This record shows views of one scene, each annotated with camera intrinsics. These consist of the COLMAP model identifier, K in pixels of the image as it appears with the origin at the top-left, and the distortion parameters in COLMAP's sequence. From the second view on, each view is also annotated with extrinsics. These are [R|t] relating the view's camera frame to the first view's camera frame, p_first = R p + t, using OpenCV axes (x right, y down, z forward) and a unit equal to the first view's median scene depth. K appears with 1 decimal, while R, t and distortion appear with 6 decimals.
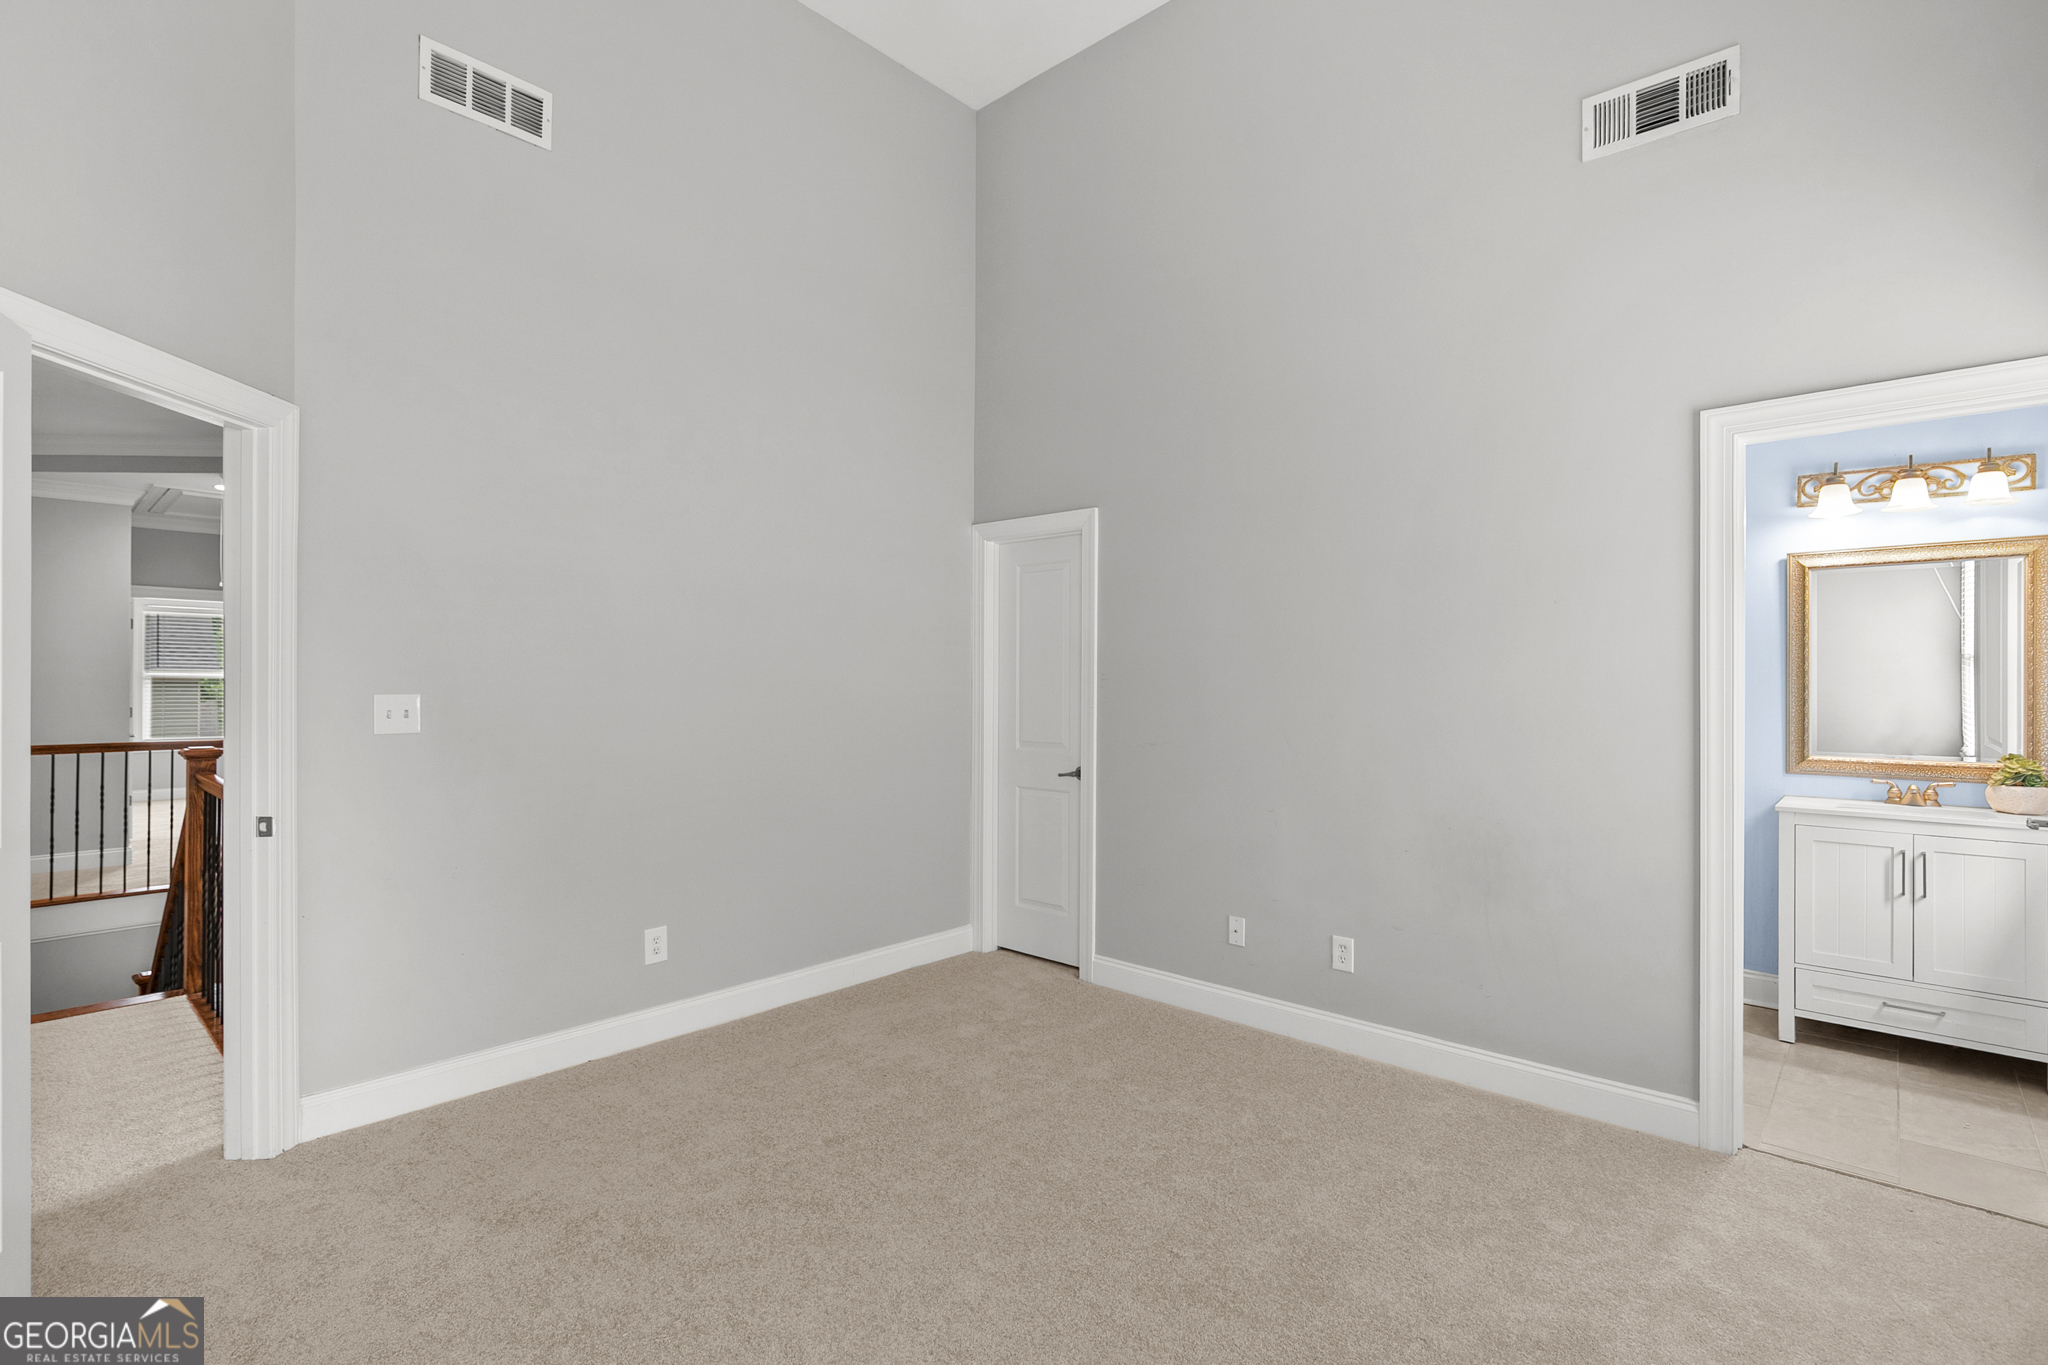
lens RADIAL K [[952.7, 0, 1016.3], [0, 952.7, 680.8], [0, 0, 1]] dist [-0.004438, 0.000360]
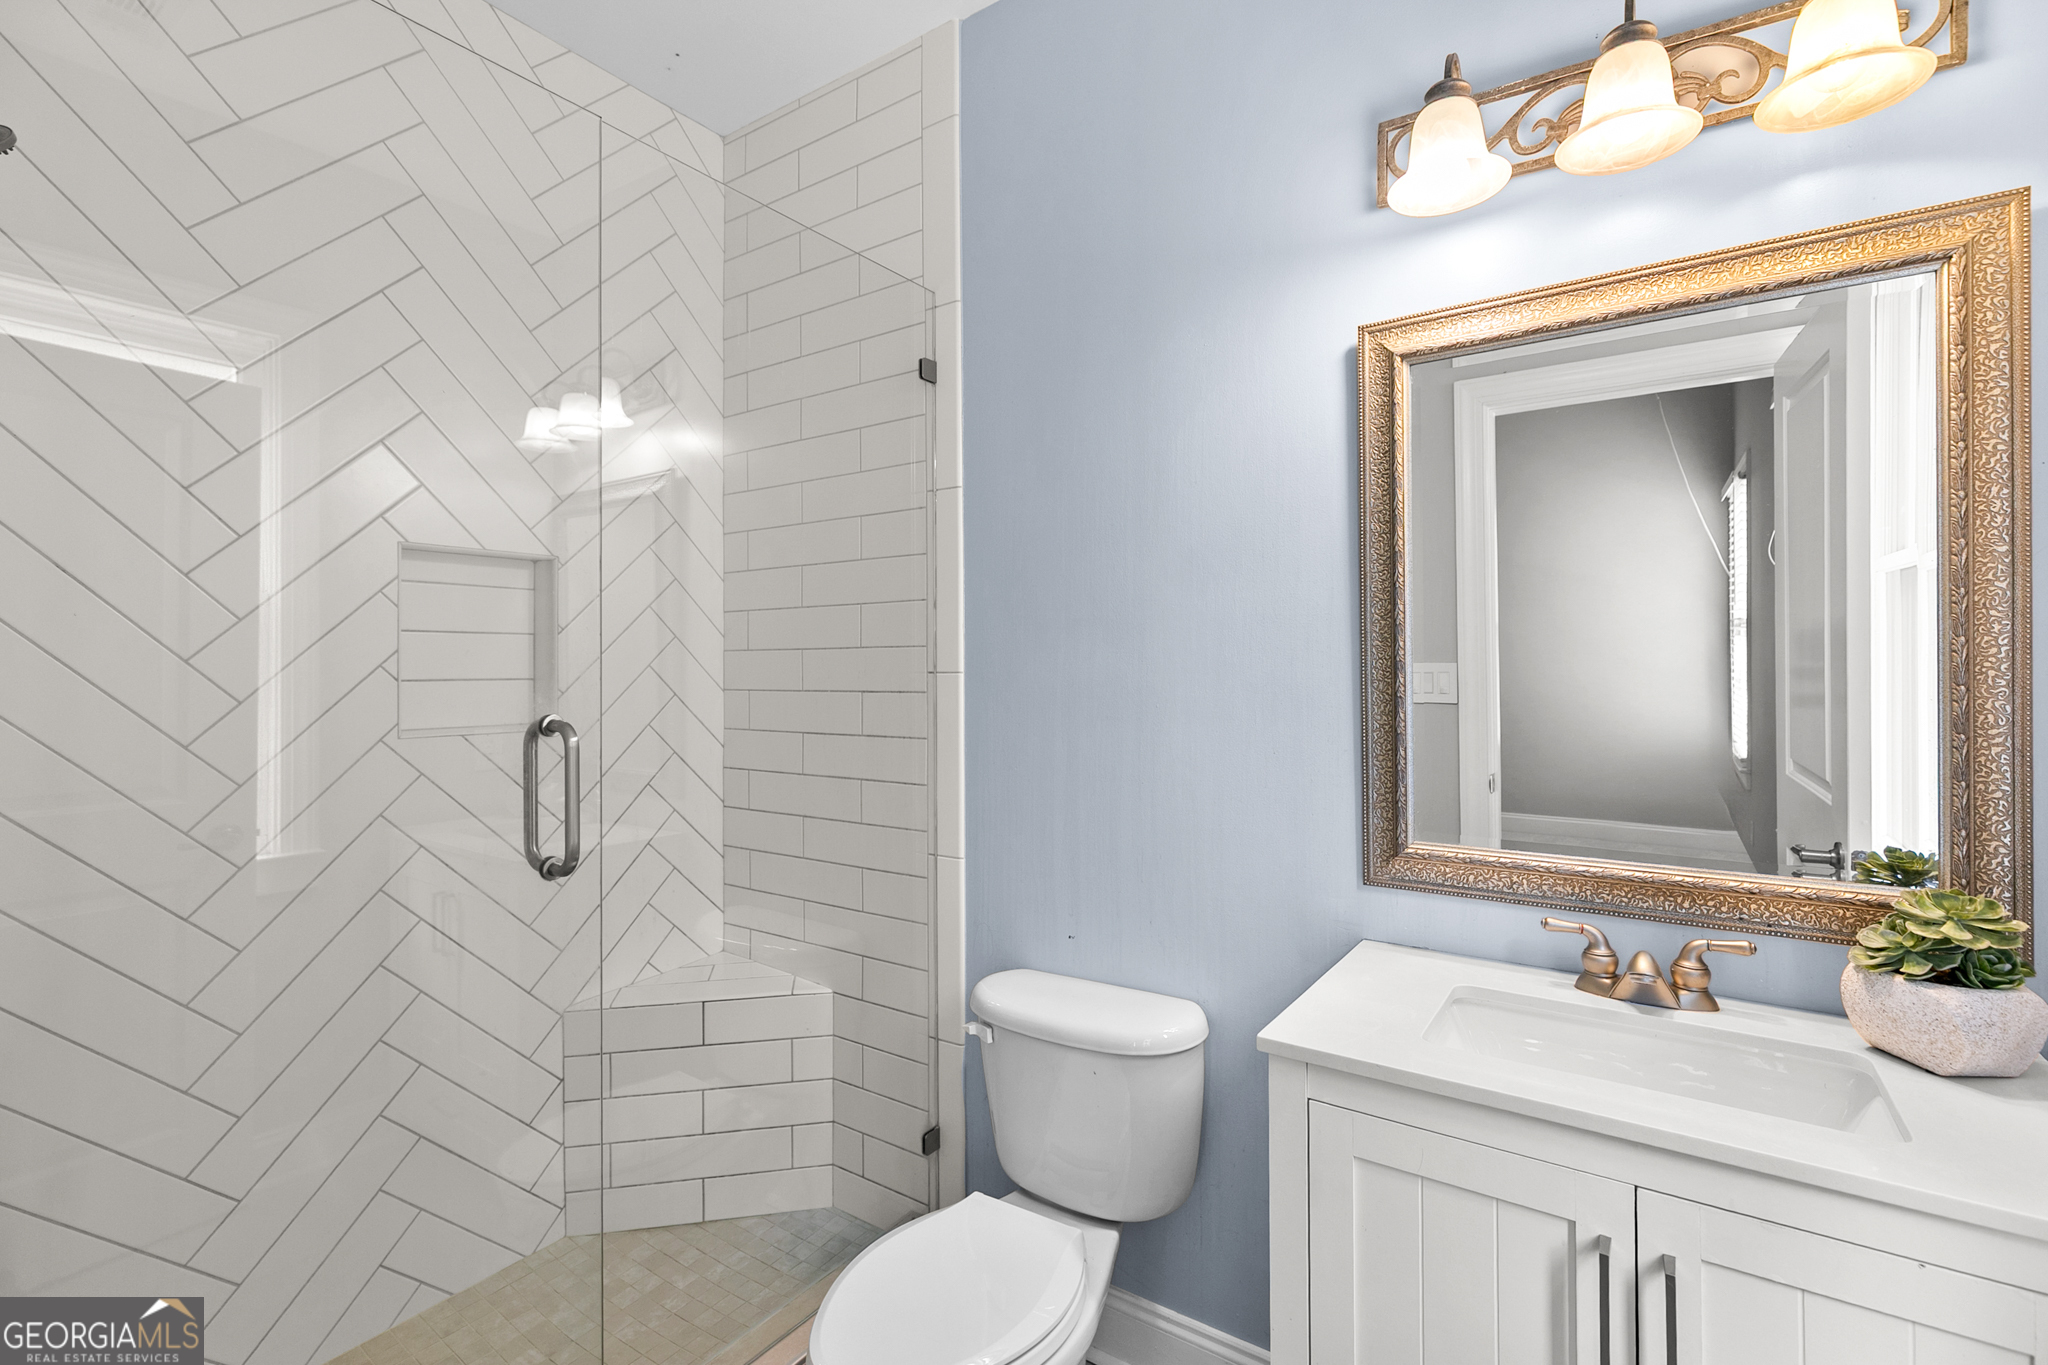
lens RADIAL K [[913.1, 0, 1041.8], [0, 913.1, 666.1], [0, 0, 1]] dist [0.009349, 0.000793]
pose [[0.989109, -0.011058, 0.146769, 0.630269], [0.011127, 0.999938, 0.000351, 0.005002], [-0.146764, 0.001286, 0.989171, 0.649945]]
